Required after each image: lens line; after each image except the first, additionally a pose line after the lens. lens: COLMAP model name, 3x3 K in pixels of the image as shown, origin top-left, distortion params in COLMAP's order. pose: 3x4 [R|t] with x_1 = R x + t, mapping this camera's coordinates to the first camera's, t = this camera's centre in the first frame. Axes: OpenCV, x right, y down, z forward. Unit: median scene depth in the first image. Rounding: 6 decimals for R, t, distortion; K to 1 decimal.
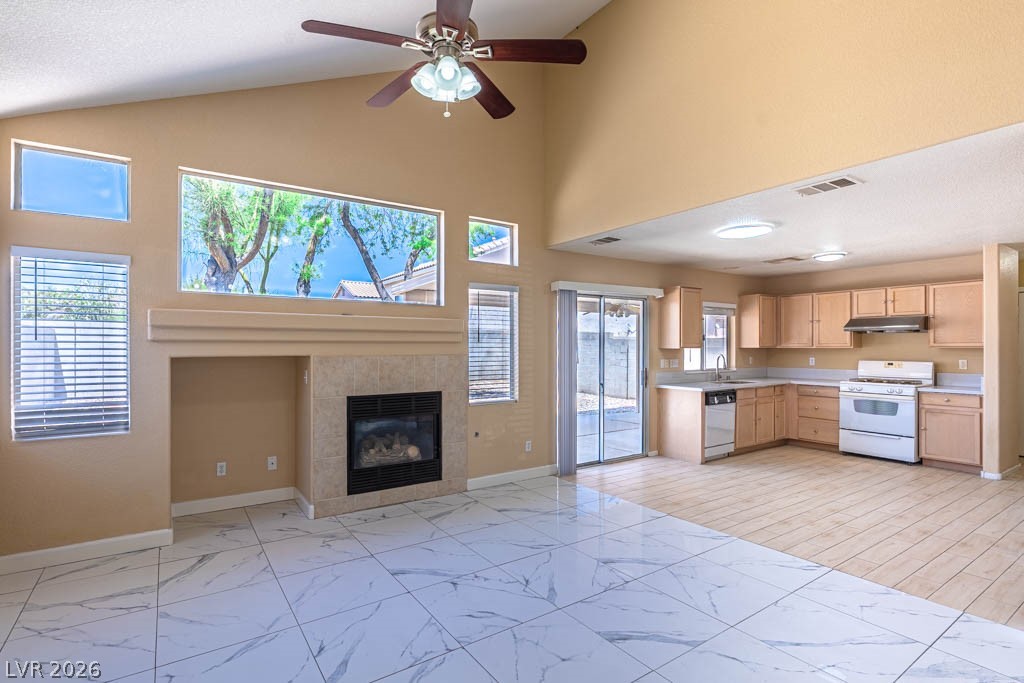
lens RADIAL K [[485.0, 0, 493.4], [0, 485.0, 346.9], [0, 0, 1]] dist [-0.003126, -0.000776]
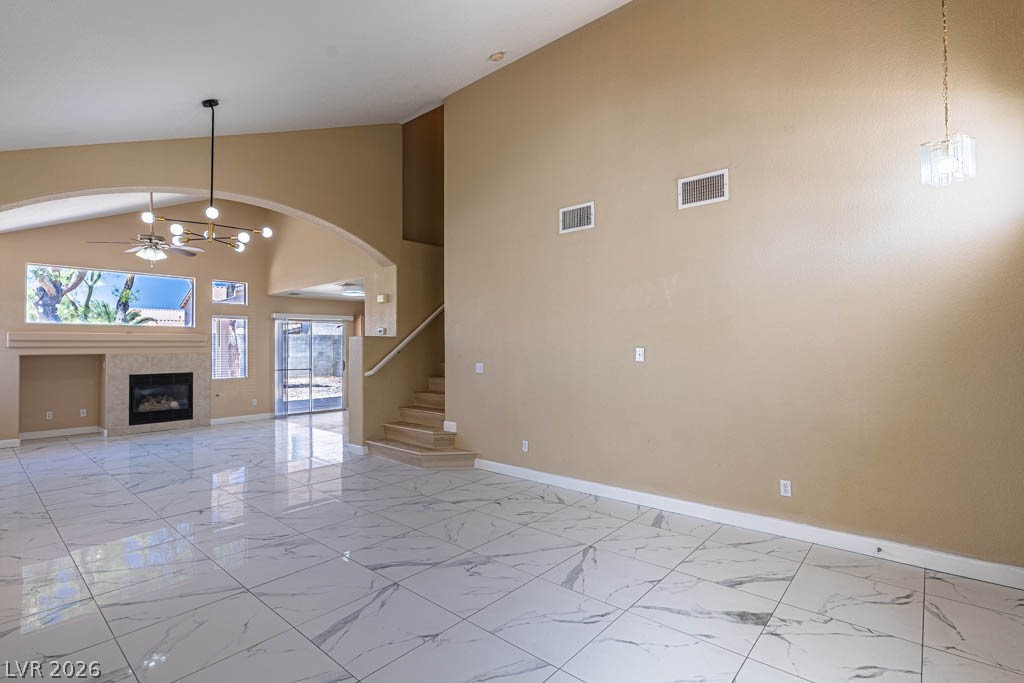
lens RADIAL K [[472.7, 0, 524.8], [0, 472.7, 337.1], [0, 0, 1]] dist [-0.001997, -0.000104]
pose [[0.959762, -0.001252, 0.280812, 0.507688], [0.007771, 0.999725, -0.022103, 0.003316], [-0.280707, 0.023396, 0.959508, -0.934406]]
